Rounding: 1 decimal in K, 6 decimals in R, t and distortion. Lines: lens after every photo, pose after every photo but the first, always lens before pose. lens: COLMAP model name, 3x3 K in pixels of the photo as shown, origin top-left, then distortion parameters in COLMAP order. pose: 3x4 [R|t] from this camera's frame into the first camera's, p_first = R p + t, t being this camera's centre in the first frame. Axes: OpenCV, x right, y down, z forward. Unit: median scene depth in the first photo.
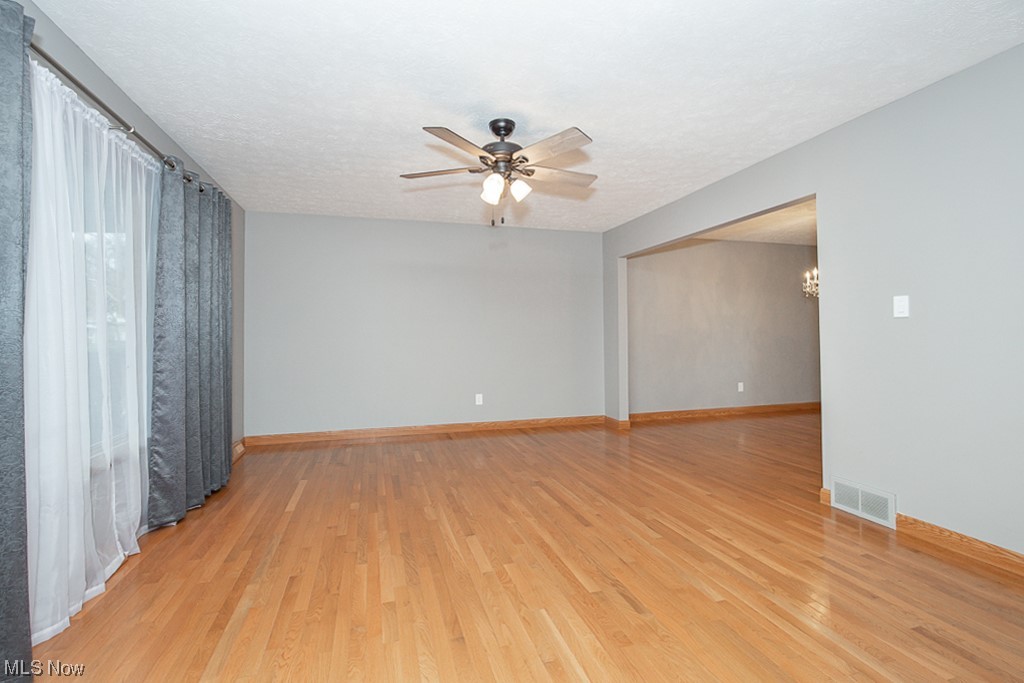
lens RADIAL K [[472.7, 0, 510.0], [0, 472.7, 339.6], [0, 0, 1]] dist [-0.017305, 0.006349]
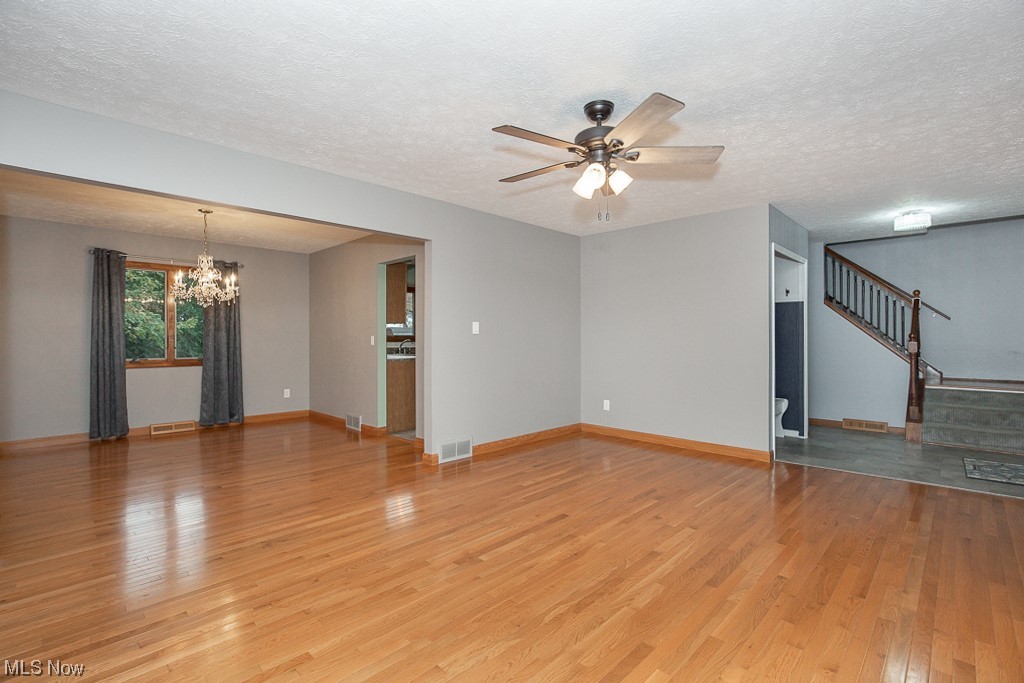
lens RADIAL K [[472.7, 0, 517.1], [0, 472.7, 338.3], [0, 0, 1]] dist [-0.017305, 0.006349]
pose [[-0.501157, 0.009822, 0.865301, -0.732515], [0.010167, 0.999933, -0.005462, -0.019204], [-0.865297, 0.006060, -0.501223, 1.624250]]
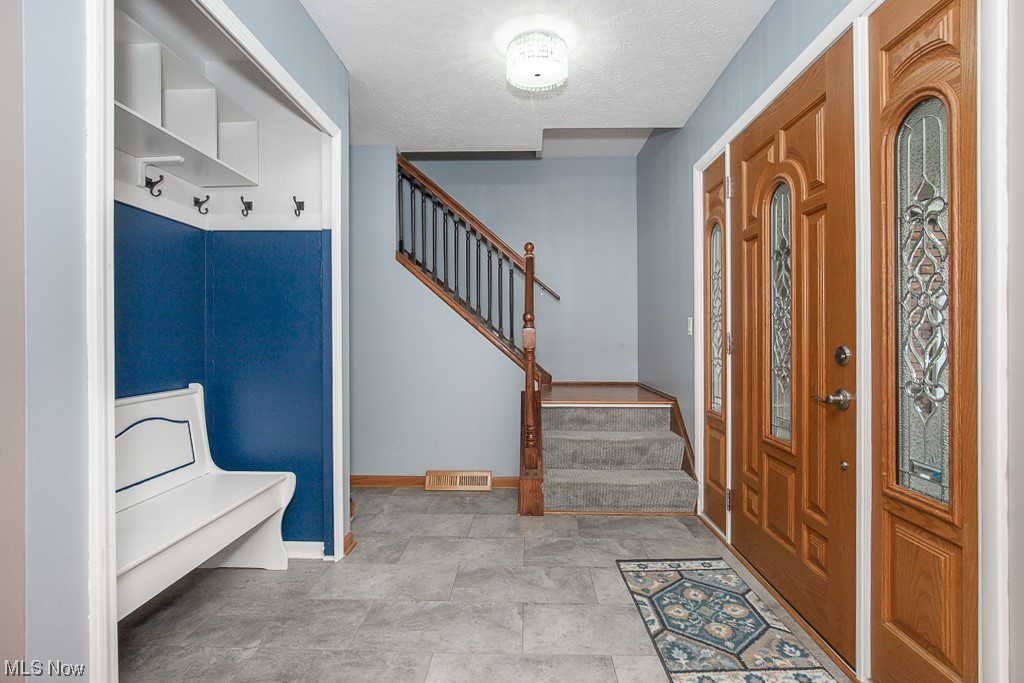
lens RADIAL K [[472.7, 0, 511.1], [0, 472.7, 336.1], [0, 0, 1]] dist [-0.017305, 0.006349]
pose [[-0.951575, 0.012362, 0.307169, -0.185396], [0.014808, 0.999874, 0.005634, 0.011023], [-0.307060, 0.009910, -0.951638, 0.309006]]
